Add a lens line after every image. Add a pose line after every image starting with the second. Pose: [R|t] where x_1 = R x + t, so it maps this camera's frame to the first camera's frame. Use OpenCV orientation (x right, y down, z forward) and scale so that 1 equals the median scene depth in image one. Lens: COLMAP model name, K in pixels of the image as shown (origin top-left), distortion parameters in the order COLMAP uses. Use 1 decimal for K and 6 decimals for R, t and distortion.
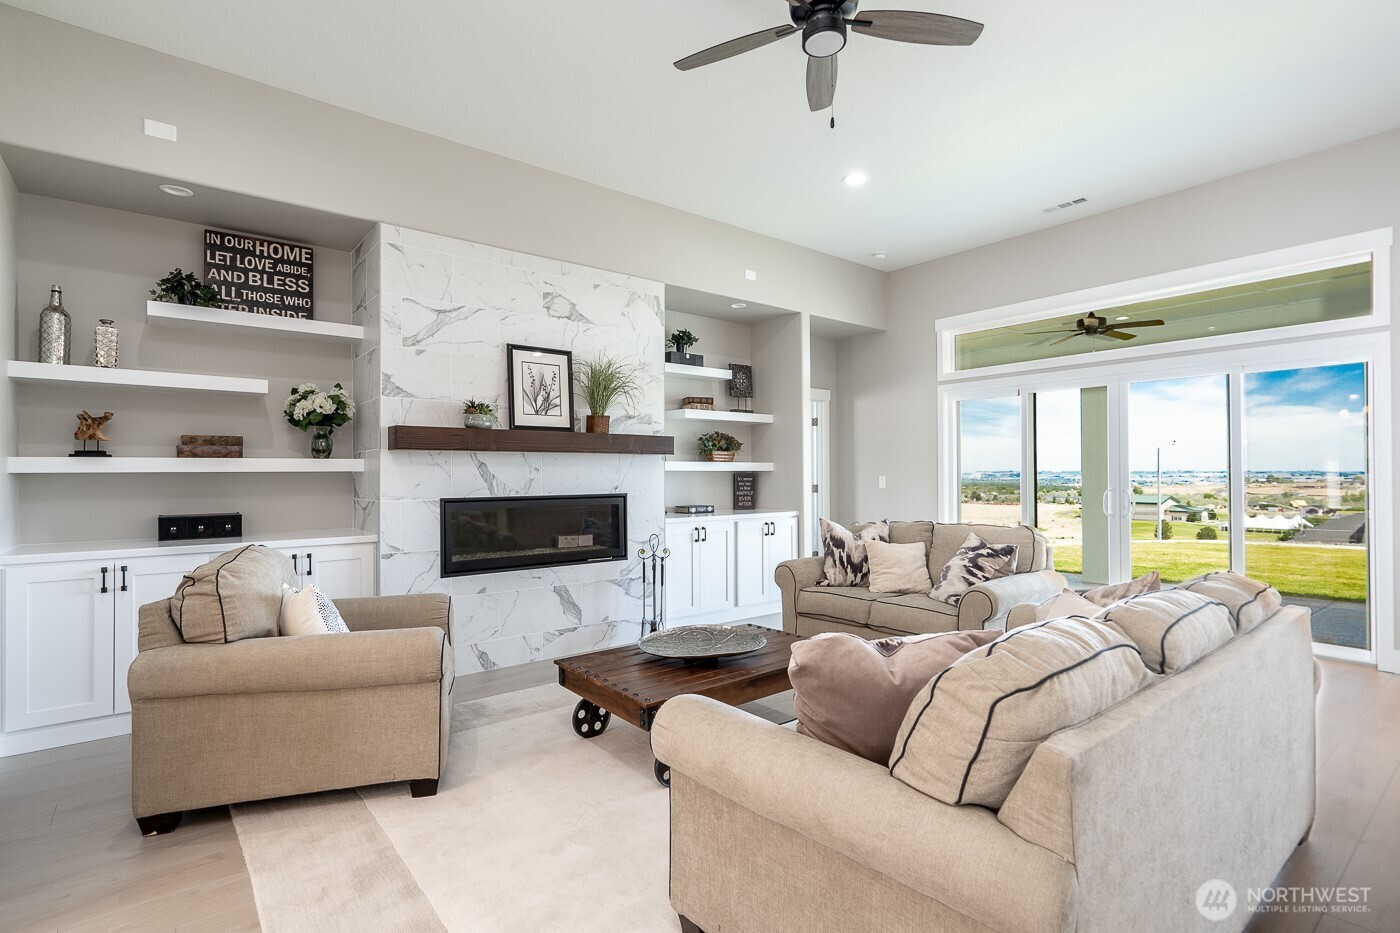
lens RADIAL K [[679.2, 0, 693.7], [0, 679.2, 468.7], [0, 0, 1]] dist [0.002209, 0.001000]
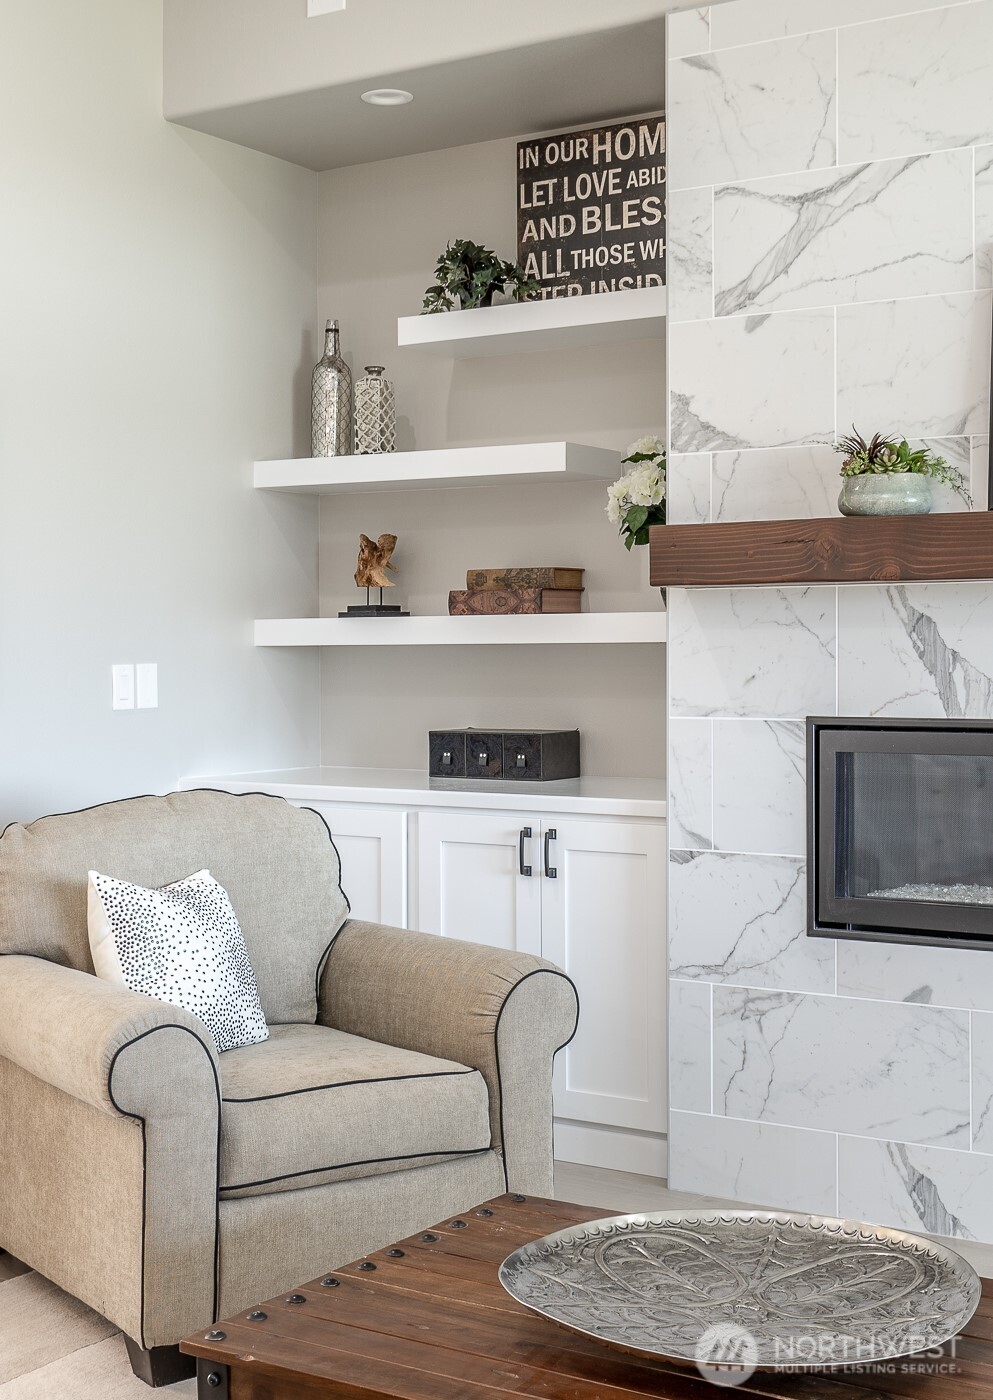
lens RADIAL K [[1884.3, 0, 496.1], [0, 1884.3, 669.4], [0, 0, 1]] dist [0.001494, 0.000000]
pose [[0.319473, 0.014884, -0.947479, 0.521788], [0.010057, 0.999767, 0.019097, -0.002266], [0.947542, -0.015629, 0.319249, 0.517134]]
